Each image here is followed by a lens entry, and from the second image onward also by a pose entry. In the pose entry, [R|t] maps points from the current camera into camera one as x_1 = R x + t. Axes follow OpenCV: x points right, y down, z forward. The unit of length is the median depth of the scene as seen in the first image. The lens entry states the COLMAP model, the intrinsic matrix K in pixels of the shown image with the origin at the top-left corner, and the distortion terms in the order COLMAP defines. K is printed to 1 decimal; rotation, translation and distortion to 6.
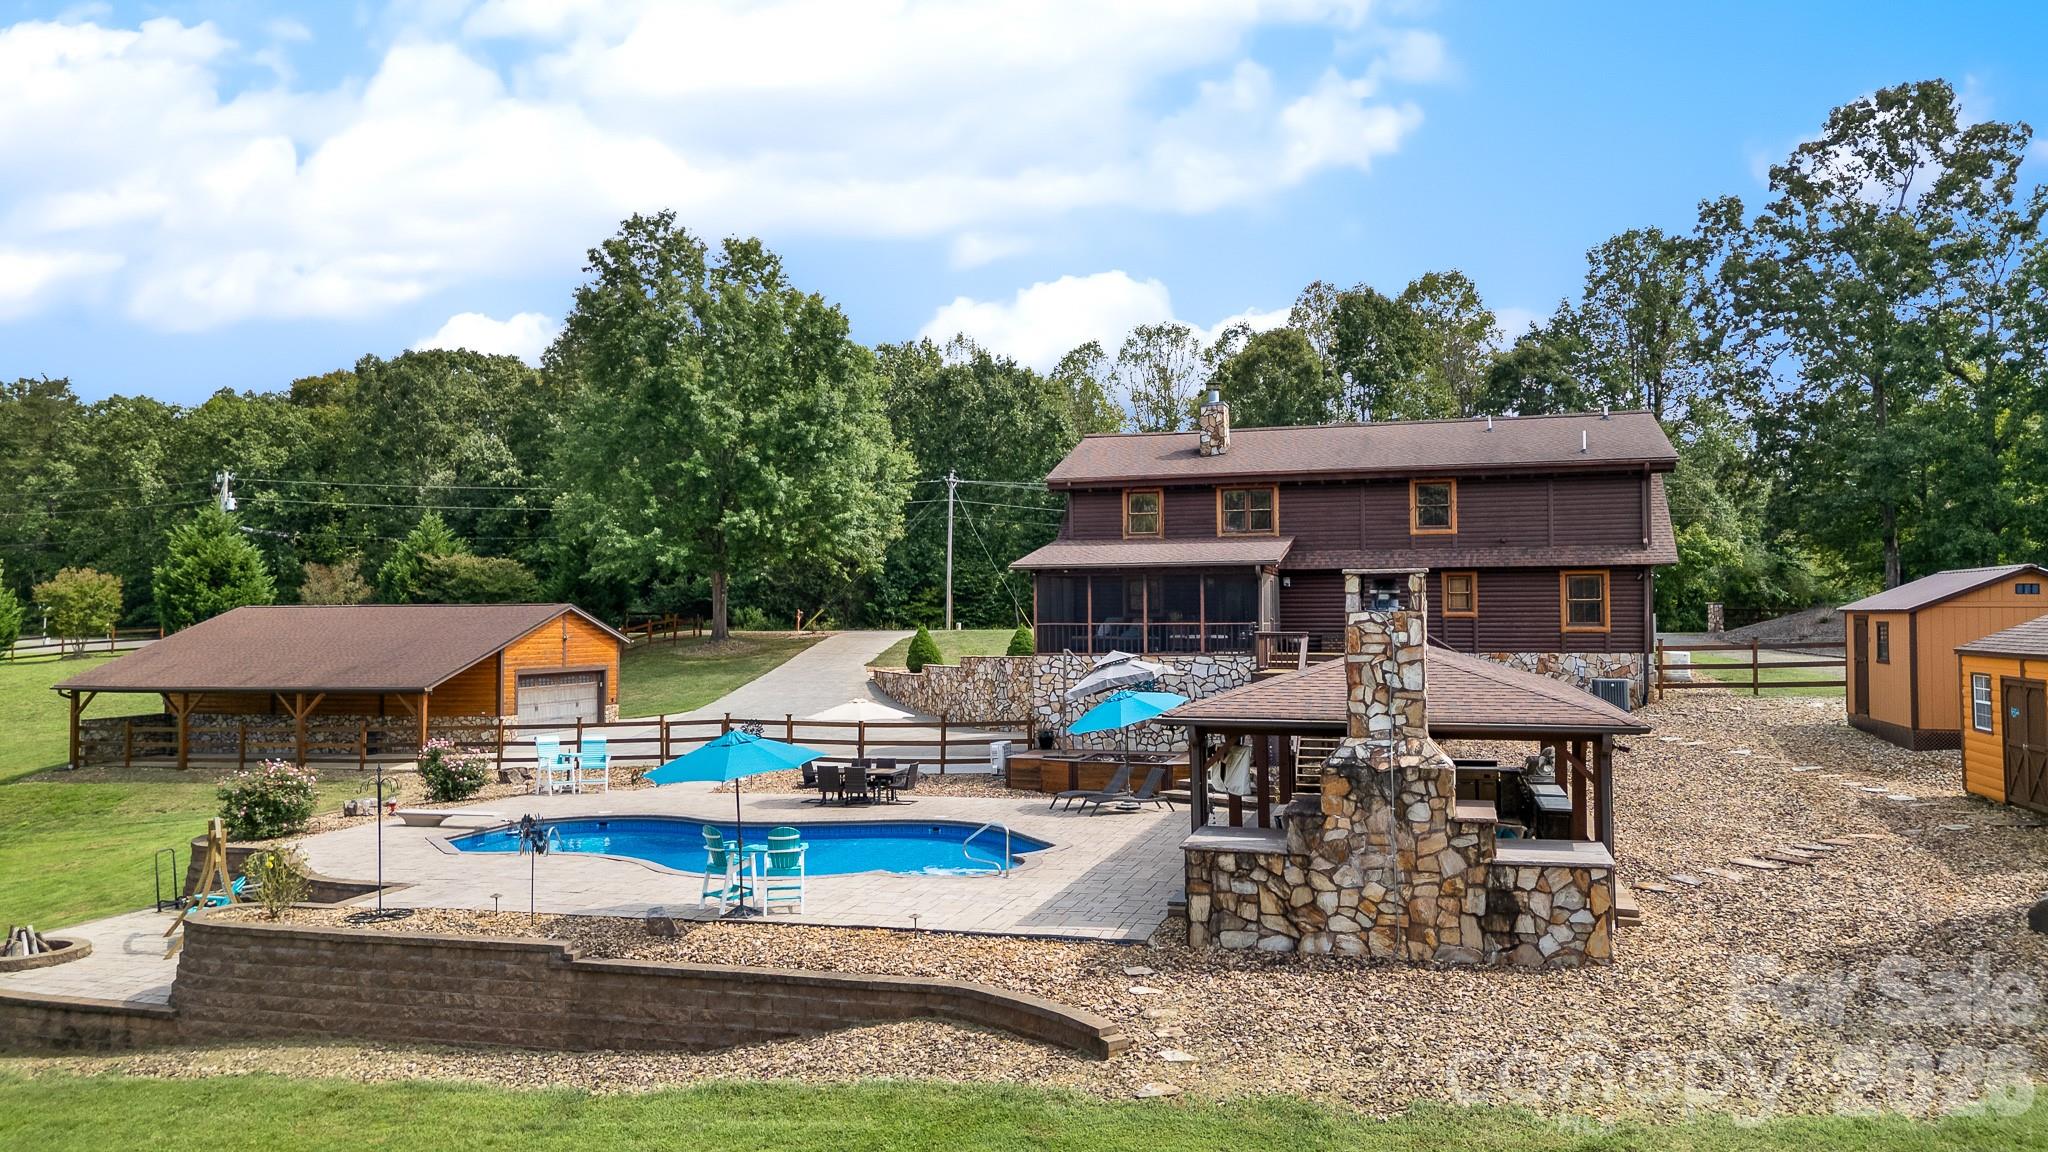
lens RADIAL K [[1450.0, 0, 1031.5], [0, 1450.0, 580.8], [0, 0, 1]] dist [0.036053, -0.017676]
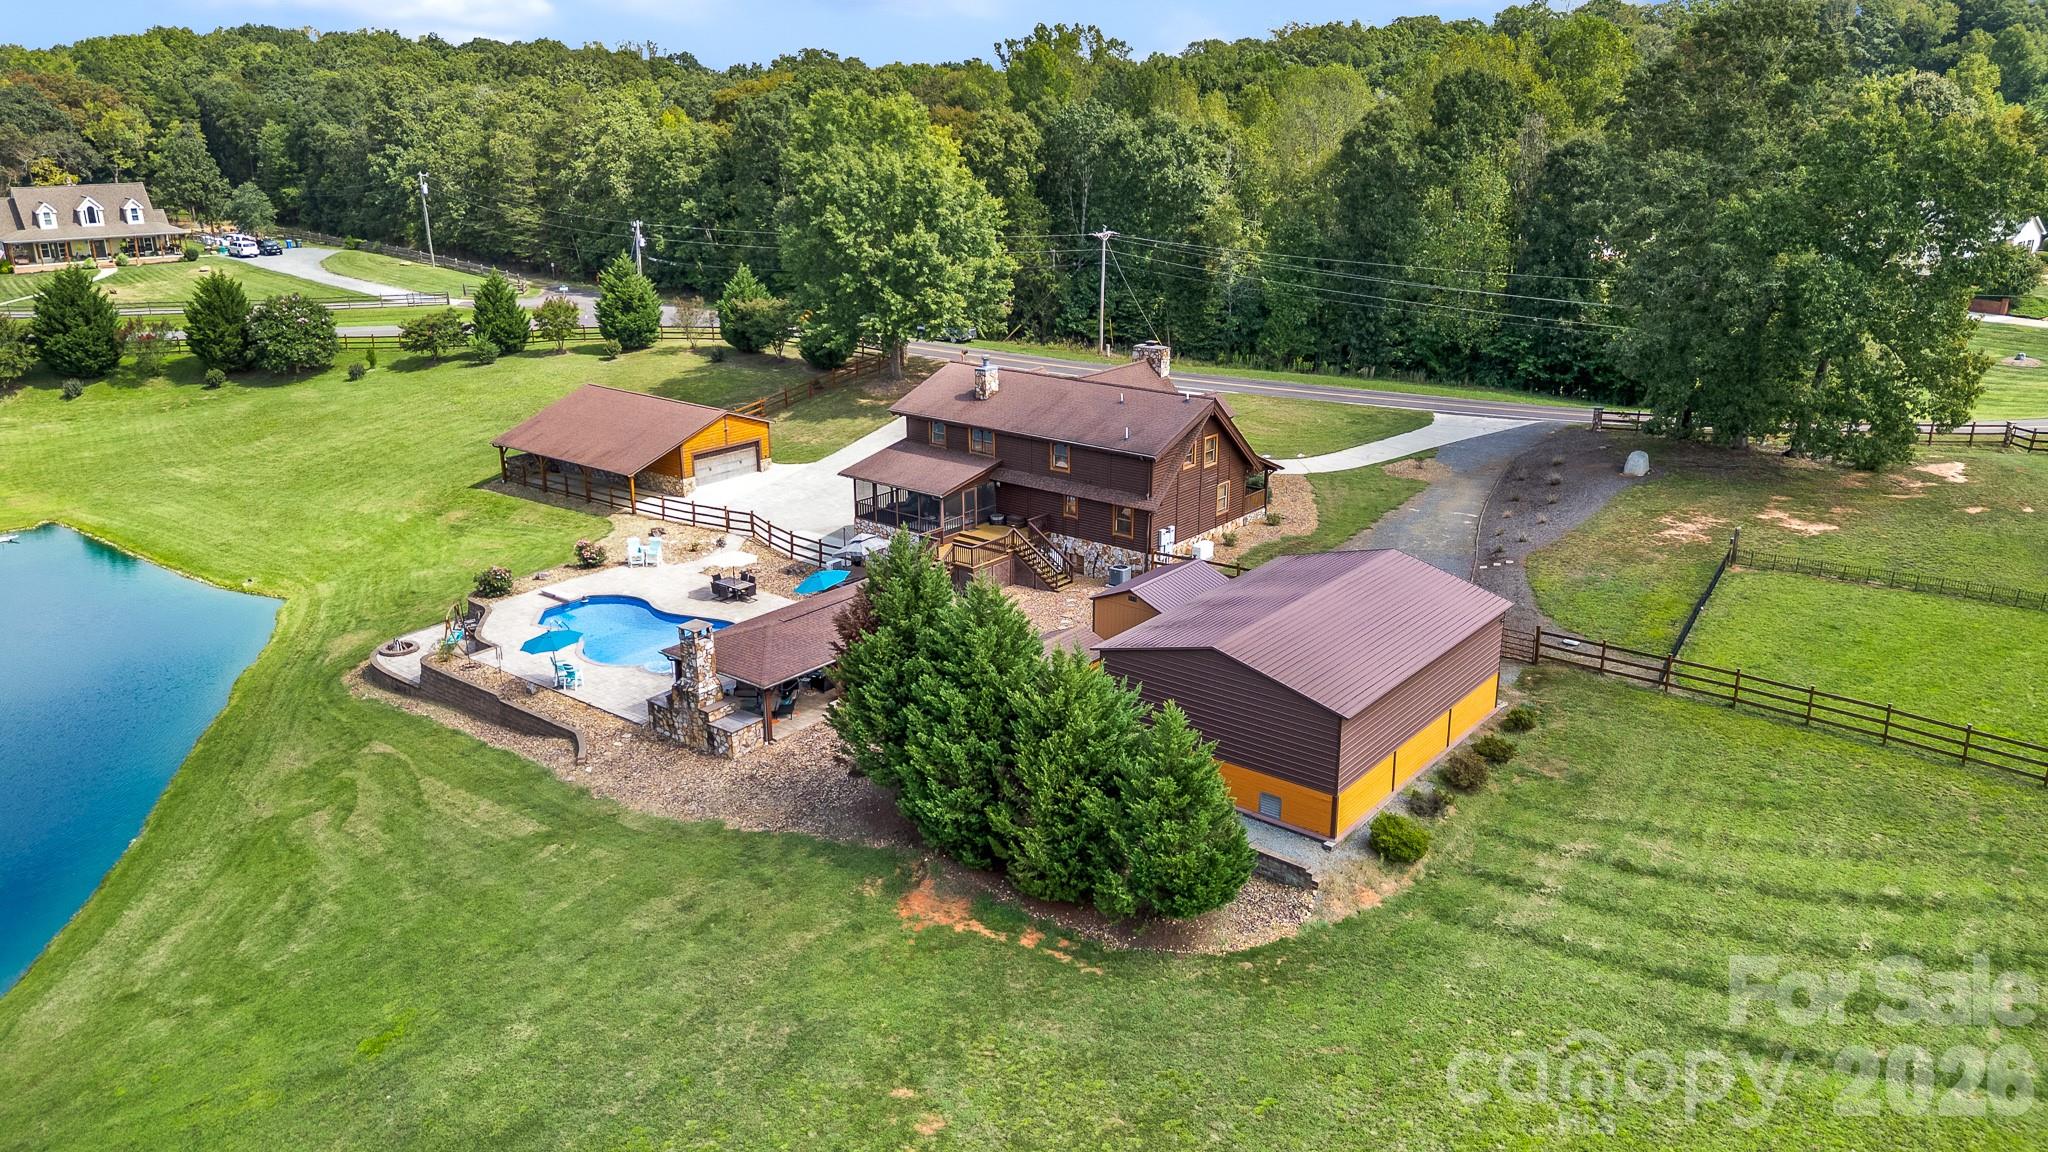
lens RADIAL K [[1450.0, 0, 1024.8], [0, 1450.0, 571.4], [0, 0, 1]] dist [0.036053, -0.017676]
pose [[0.926003, 0.112960, -0.360221, 0.520261], [0.012795, 0.944245, 0.328994, -0.291506], [0.377300, -0.309258, 0.872929, -0.344316]]
